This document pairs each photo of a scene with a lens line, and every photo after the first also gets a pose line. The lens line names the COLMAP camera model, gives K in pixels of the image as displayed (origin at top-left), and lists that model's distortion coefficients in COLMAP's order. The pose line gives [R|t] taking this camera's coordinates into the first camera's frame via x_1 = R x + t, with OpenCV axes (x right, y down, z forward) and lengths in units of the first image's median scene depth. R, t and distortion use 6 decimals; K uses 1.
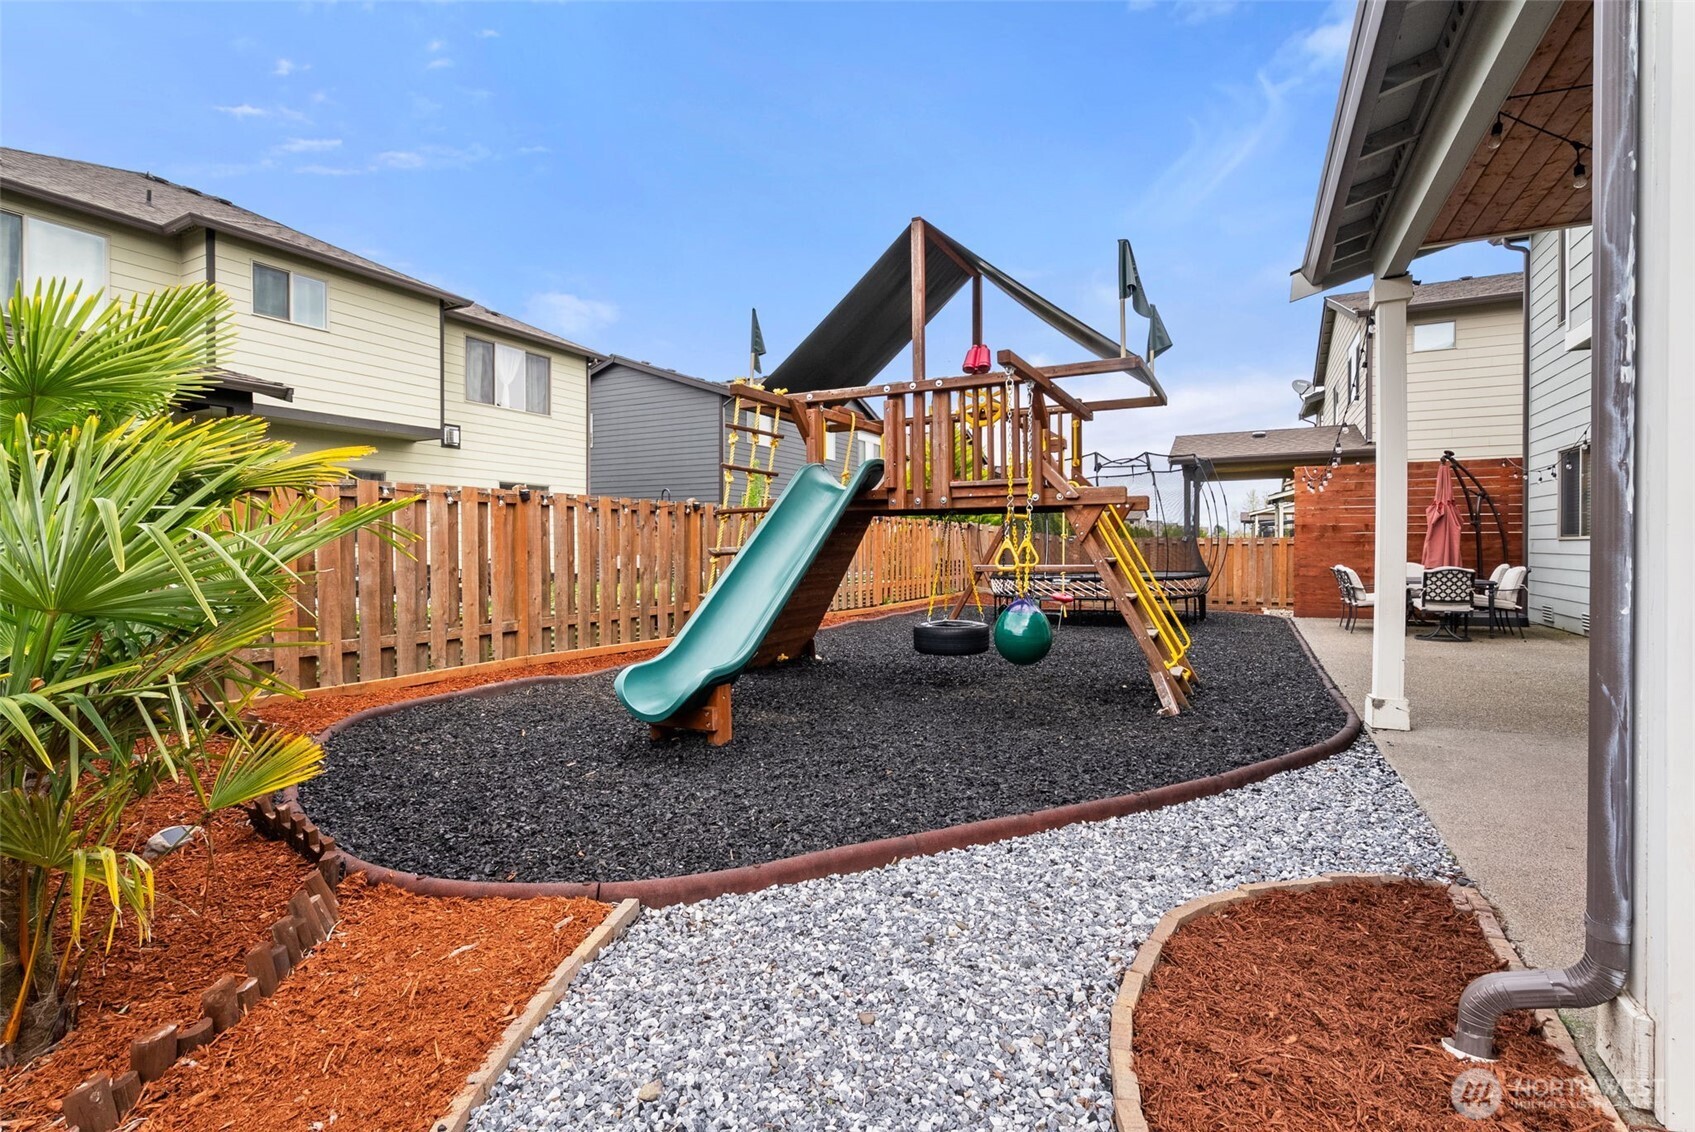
lens RADIAL K [[772.5, 0, 848.0], [0, 772.5, 555.3], [0, 0, 1]] dist [-0.003149, 0.000582]
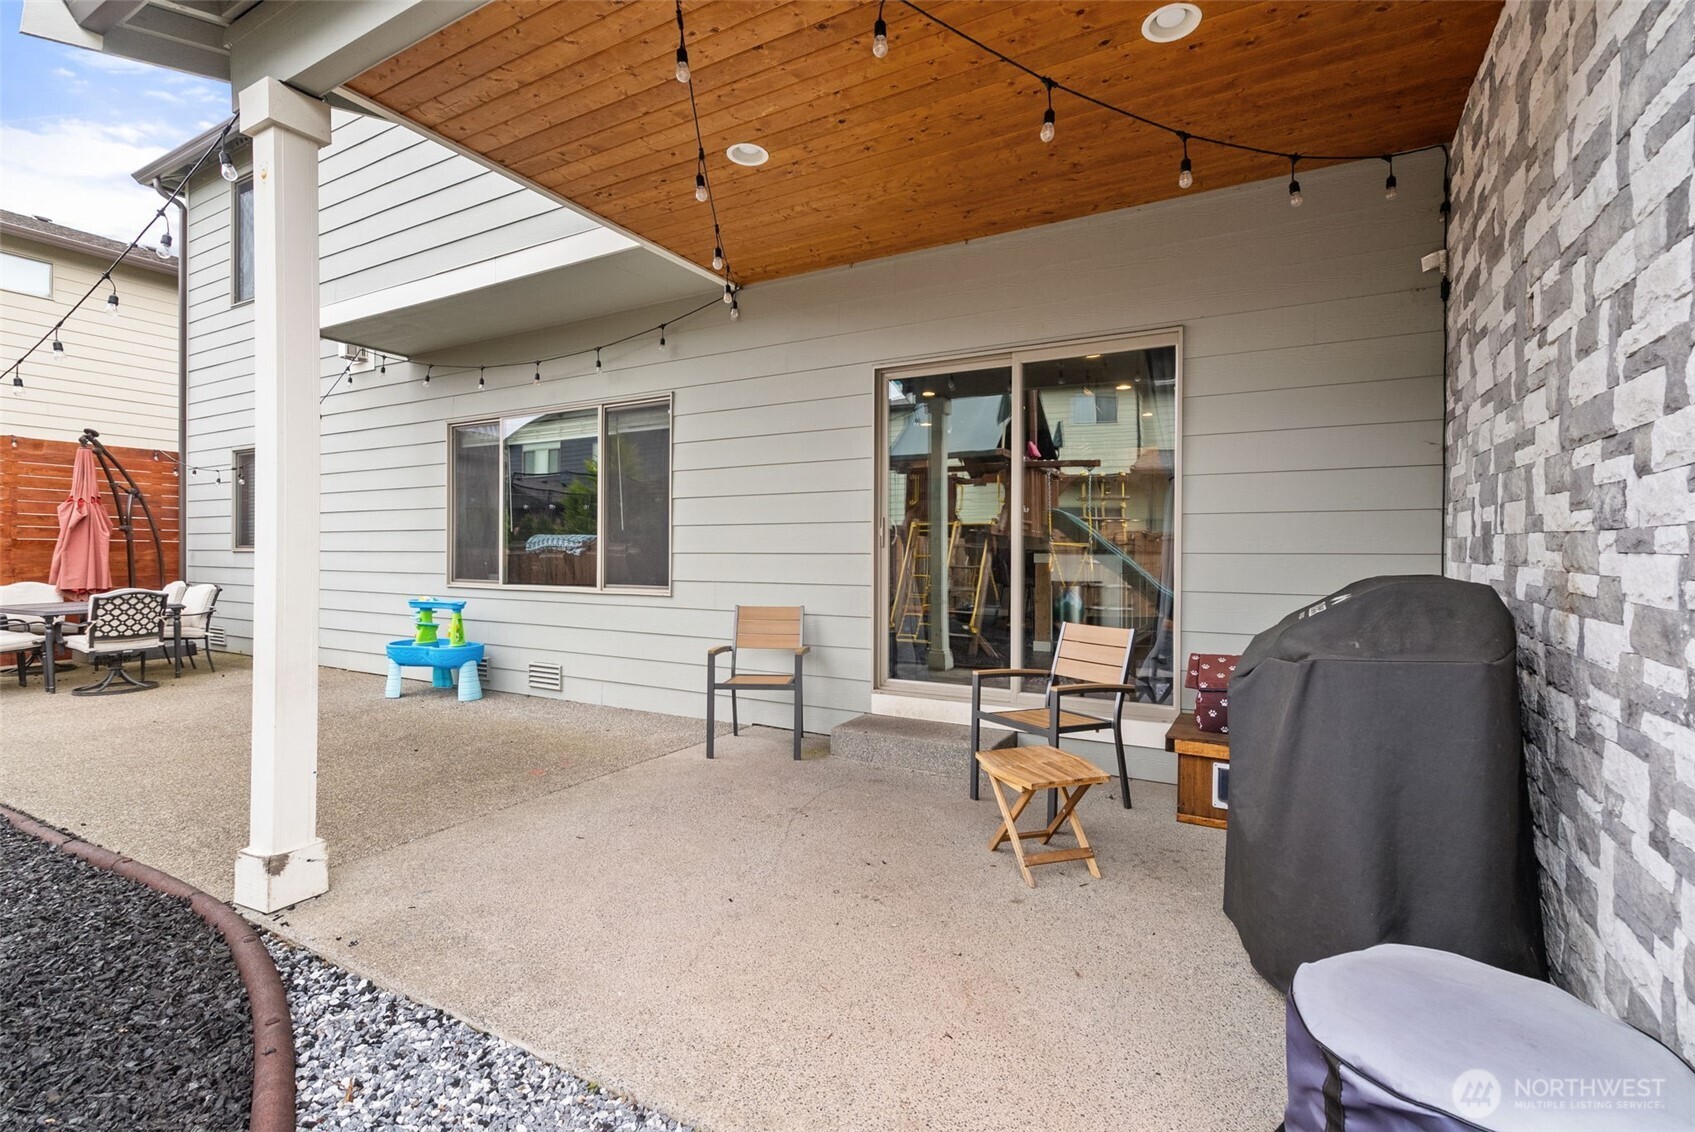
lens RADIAL K [[772.5, 0, 847.7], [0, 772.5, 559.5], [0, 0, 1]] dist [-0.003149, 0.000582]
pose [[0.043521, -0.005767, 0.999036, 0.068695], [0.007630, 0.999956, 0.005440, -0.009399], [-0.999023, 0.007386, 0.043563, 0.240769]]
